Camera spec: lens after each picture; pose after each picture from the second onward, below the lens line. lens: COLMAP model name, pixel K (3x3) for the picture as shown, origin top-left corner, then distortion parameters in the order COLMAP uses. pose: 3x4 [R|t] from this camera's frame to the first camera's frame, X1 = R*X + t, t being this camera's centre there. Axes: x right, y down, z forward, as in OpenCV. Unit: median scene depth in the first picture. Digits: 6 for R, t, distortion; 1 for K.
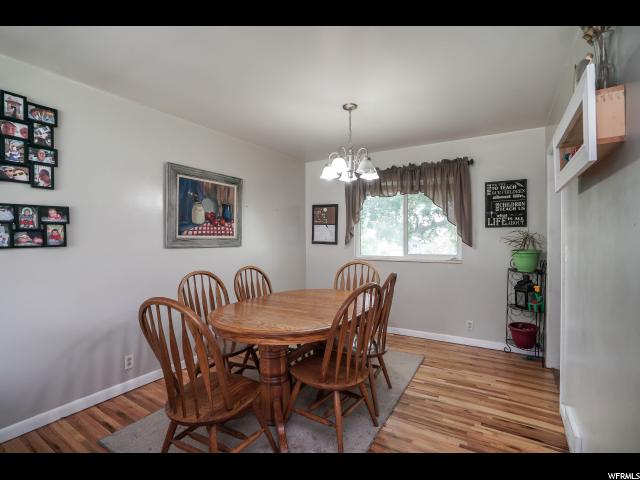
lens RADIAL K [[313.5, 0, 324.6], [0, 313.5, 240.6], [0, 0, 1]] dist [-0.060931, 0.027488]
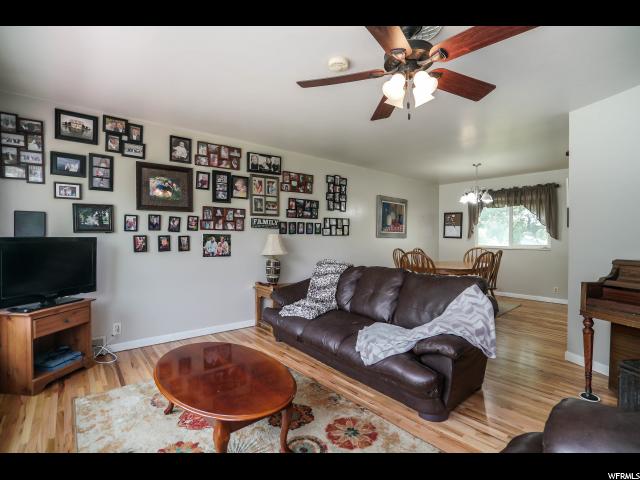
lens RADIAL K [[302.5, 0, 320.0], [0, 302.5, 240.0], [0, 0, 1]] dist [-0.063027, 0.023985]
pose [[0.944574, 0.012660, -0.328054, -0.186968], [-0.012207, 0.999920, 0.003442, 0.033210], [0.328071, 0.000754, 0.944653, -0.856422]]
